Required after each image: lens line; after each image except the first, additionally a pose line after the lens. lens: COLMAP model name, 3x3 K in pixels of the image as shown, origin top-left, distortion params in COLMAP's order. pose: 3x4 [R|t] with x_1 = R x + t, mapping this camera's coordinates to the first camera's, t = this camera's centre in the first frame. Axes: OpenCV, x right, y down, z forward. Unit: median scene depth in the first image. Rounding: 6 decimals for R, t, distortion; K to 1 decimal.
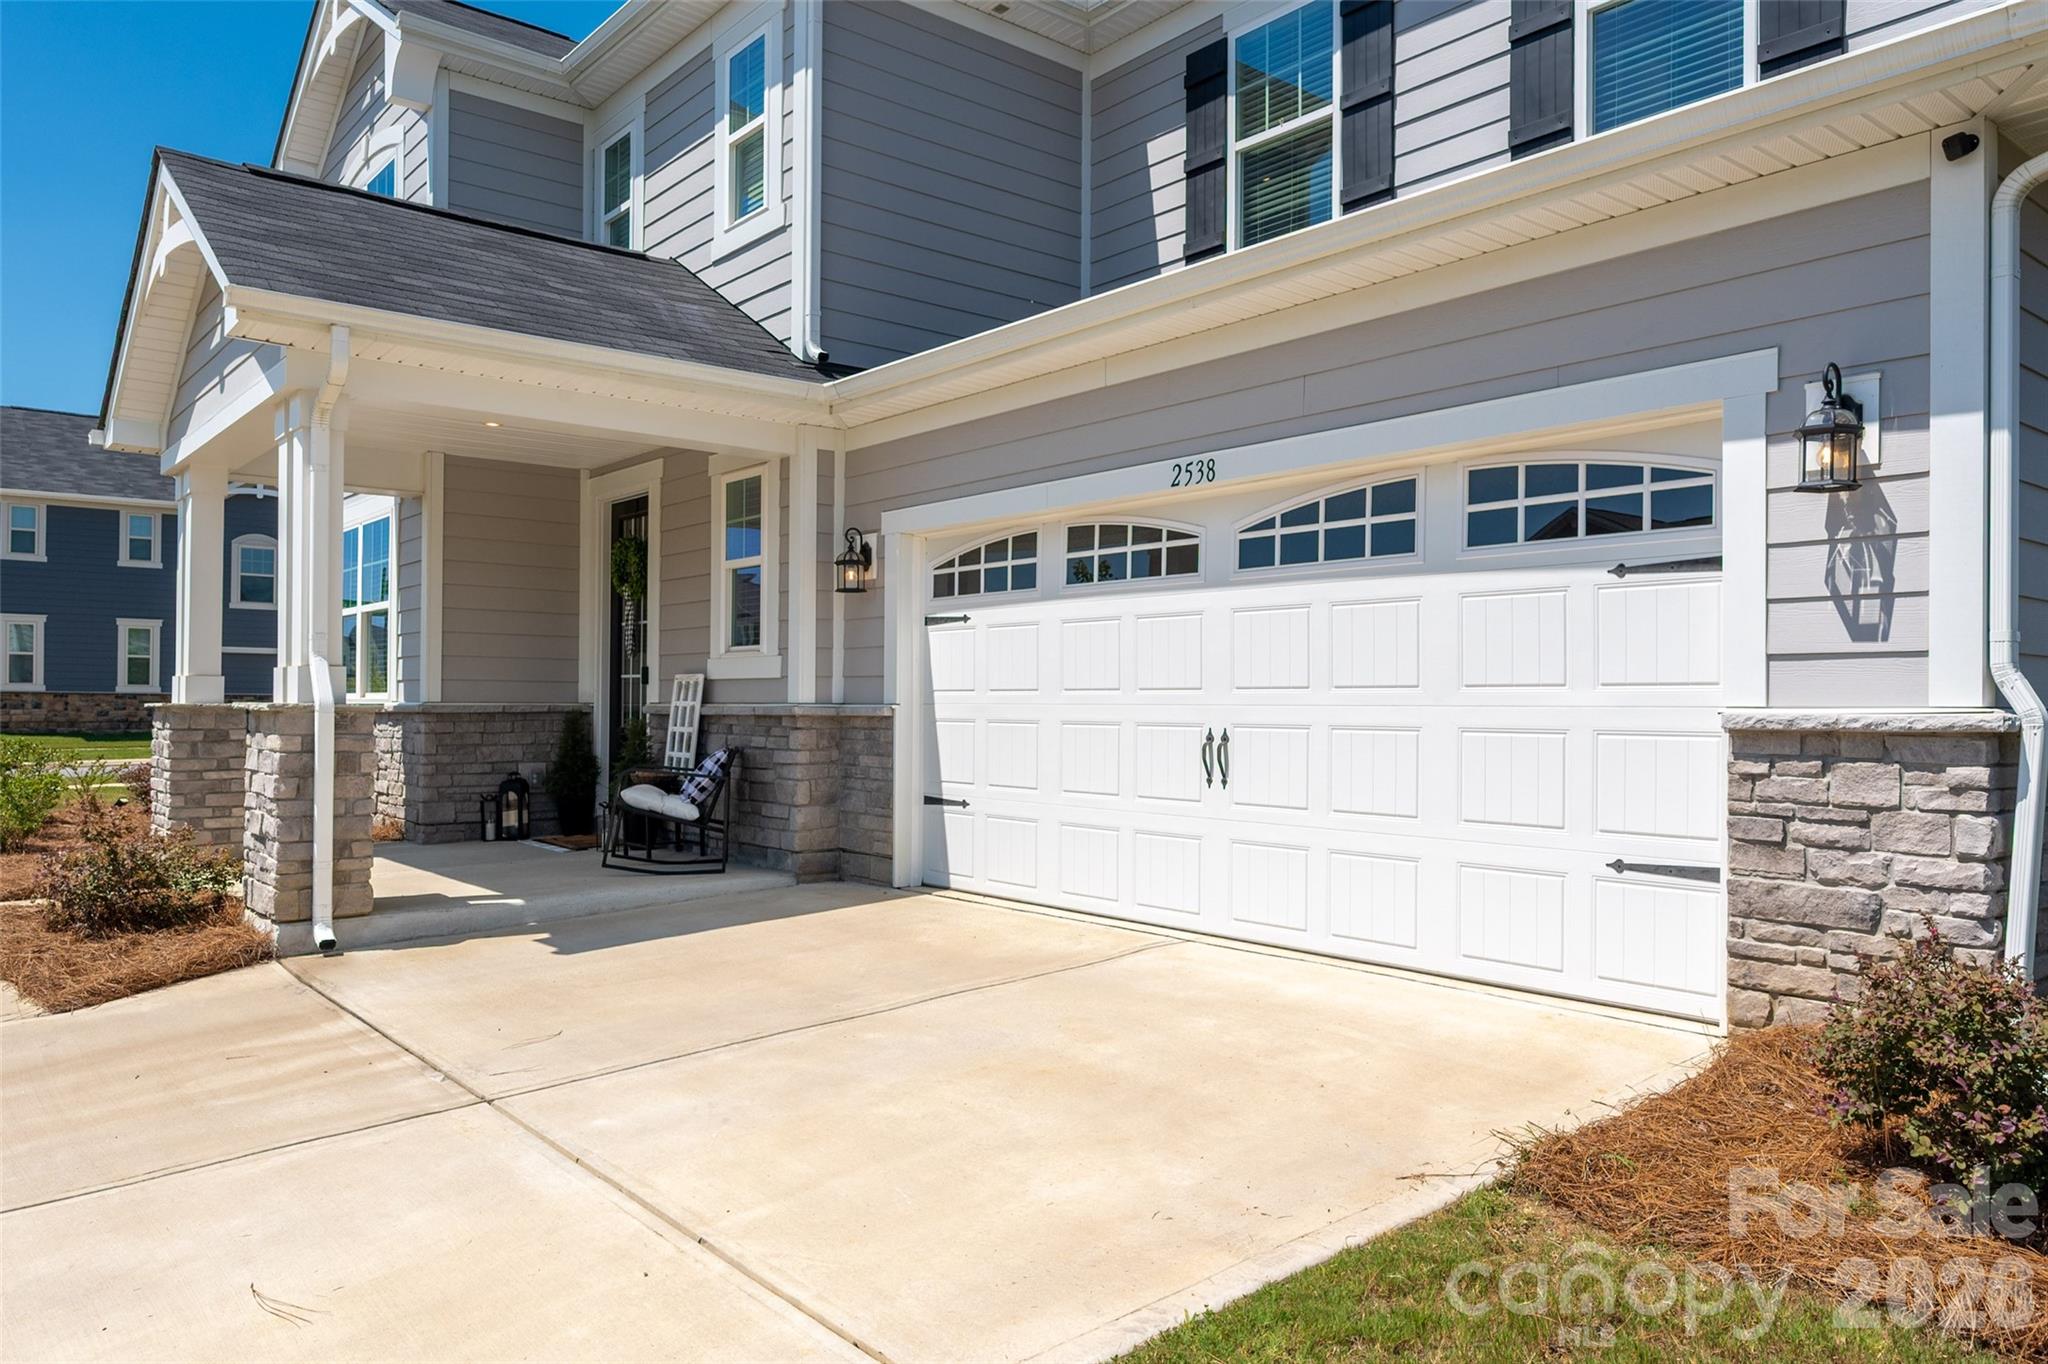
lens RADIAL K [[1437.5, 0, 1024.0], [0, 1437.5, 682.0], [0, 0, 1]] dist [-0.006724, -0.001803]
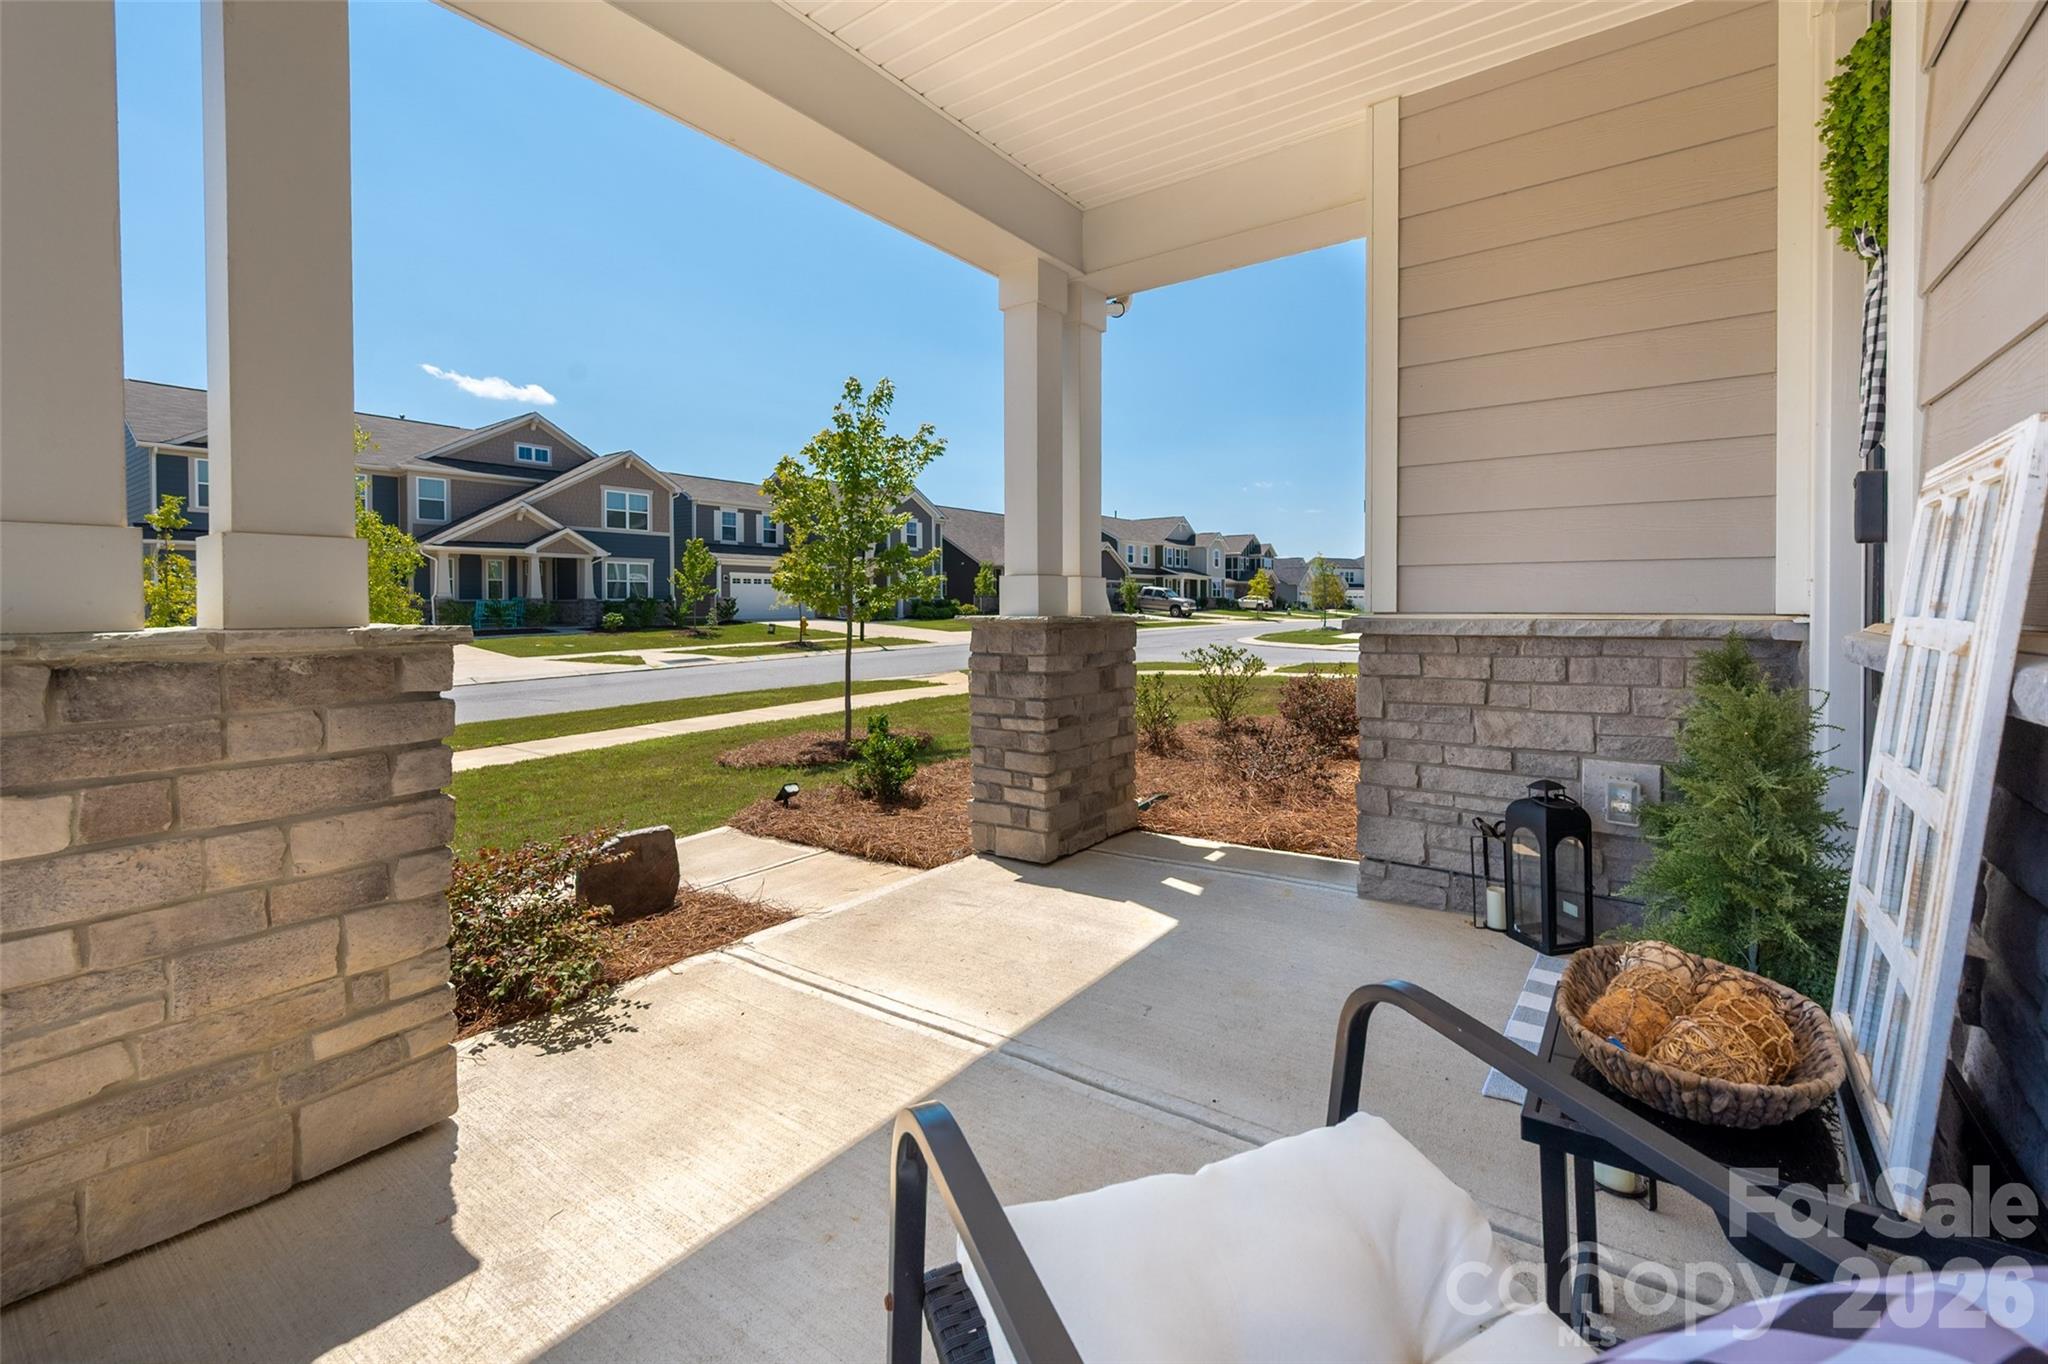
lens RADIAL K [[855.8, 0, 1051.7], [0, 855.8, 610.3], [0, 0, 1]] dist [-0.000158, -0.000016]
pose [[0.268867, 0.000234, -0.963177, -0.154034], [0.019795, 0.999787, 0.005768, 0.009028], [0.962974, -0.020617, 0.268805, 0.789793]]
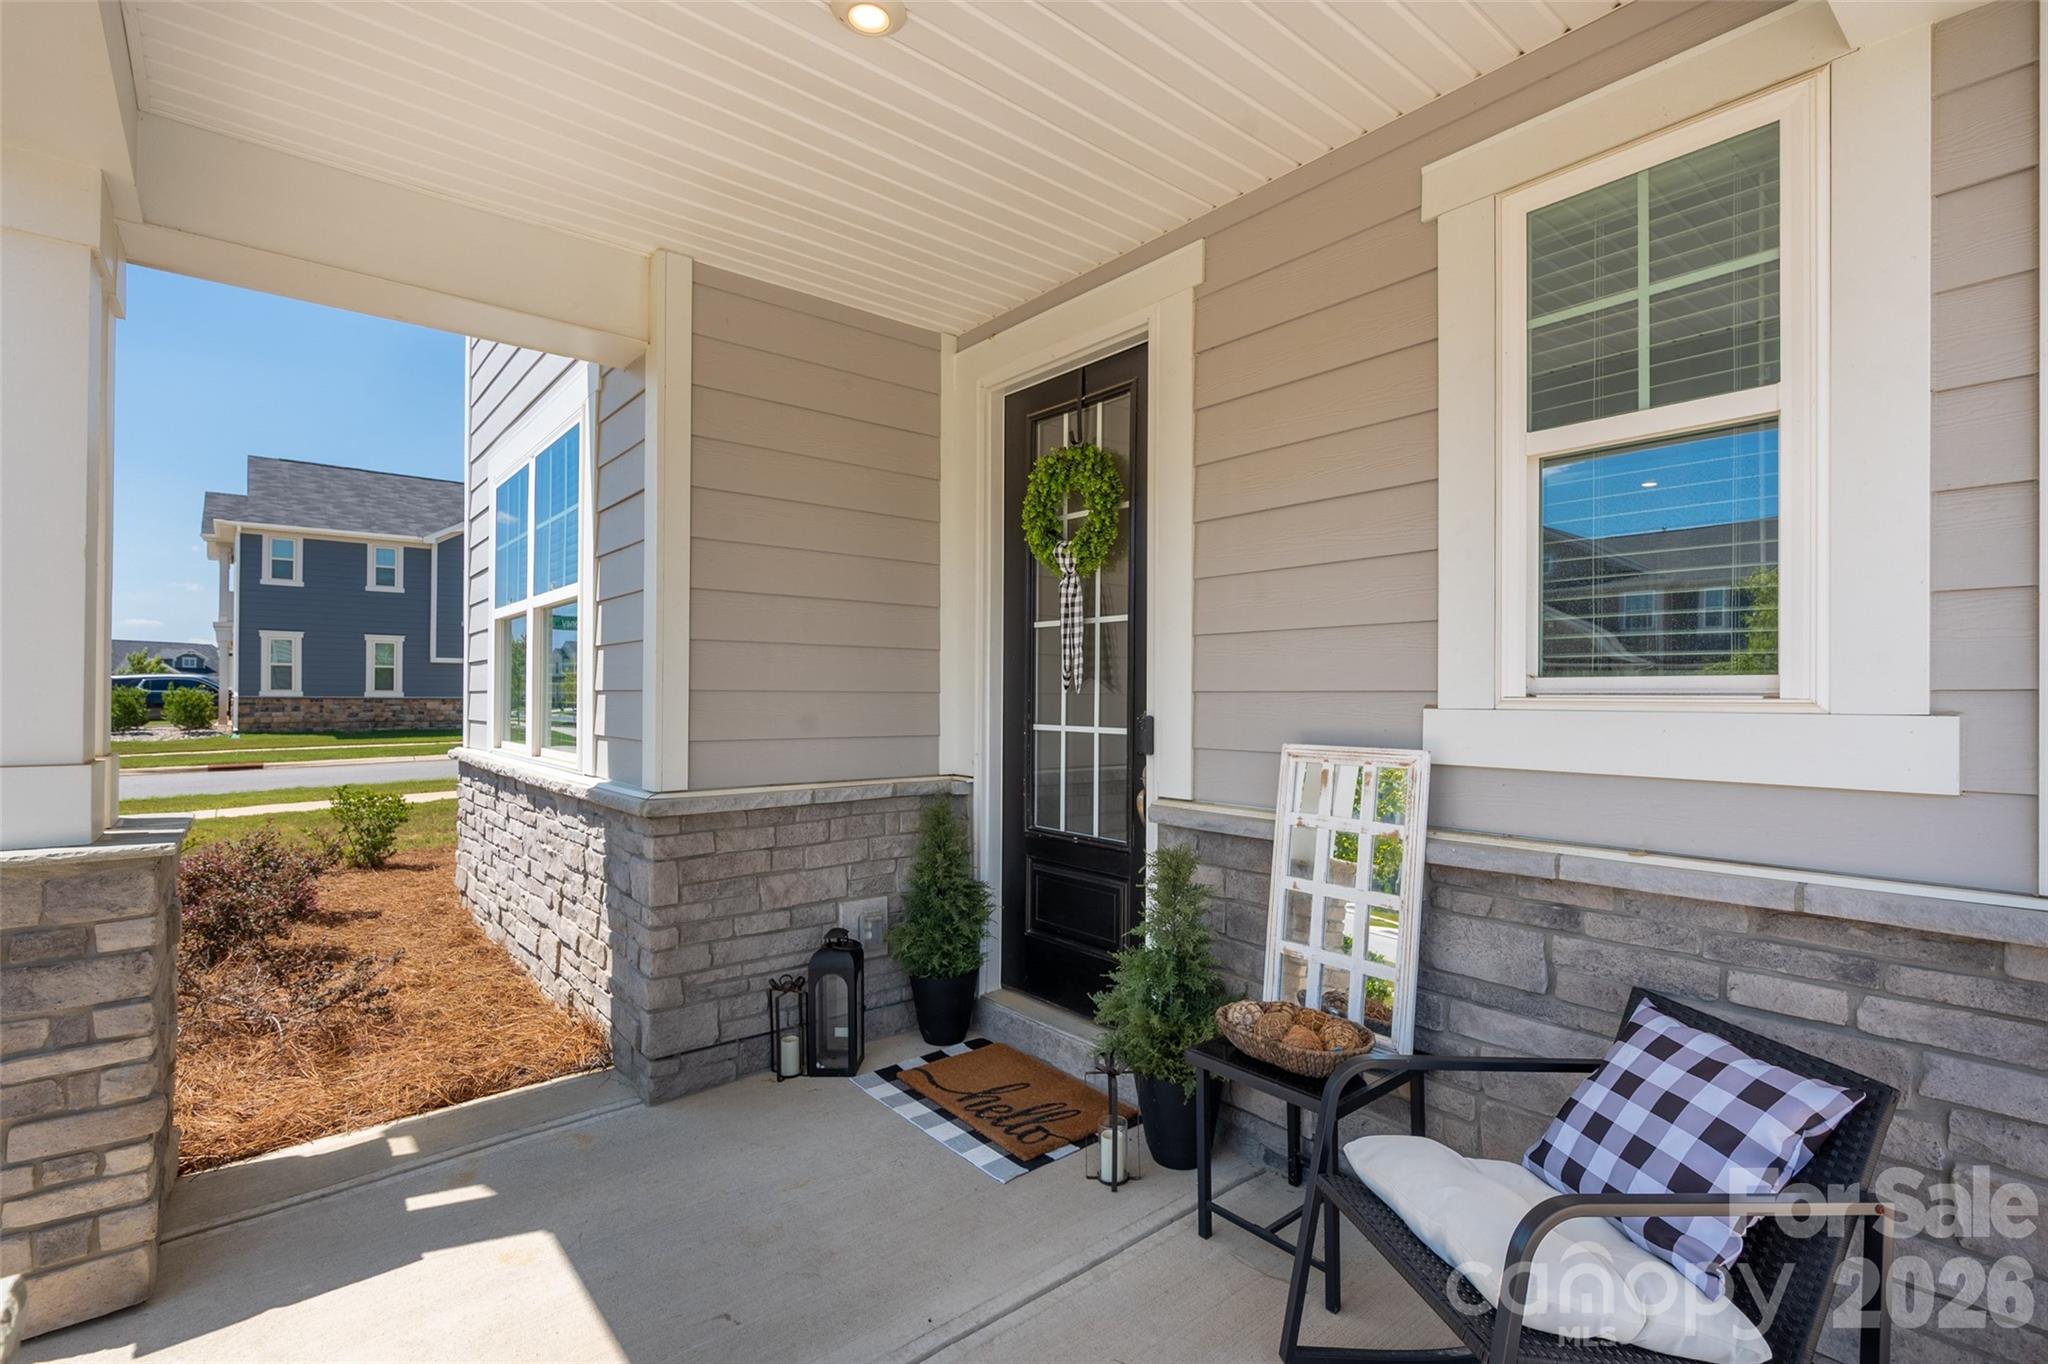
lens RADIAL K [[950.2, 0, 1024.0], [0, 950.2, 682.0], [0, 0, 1]] dist [0.000294, 0.001031]
pose [[0.999987, -0.002810, 0.004218, -0.290411], [0.002794, 0.999988, 0.003960, -0.021657], [-0.004229, -0.003948, 0.999983, 0.673051]]
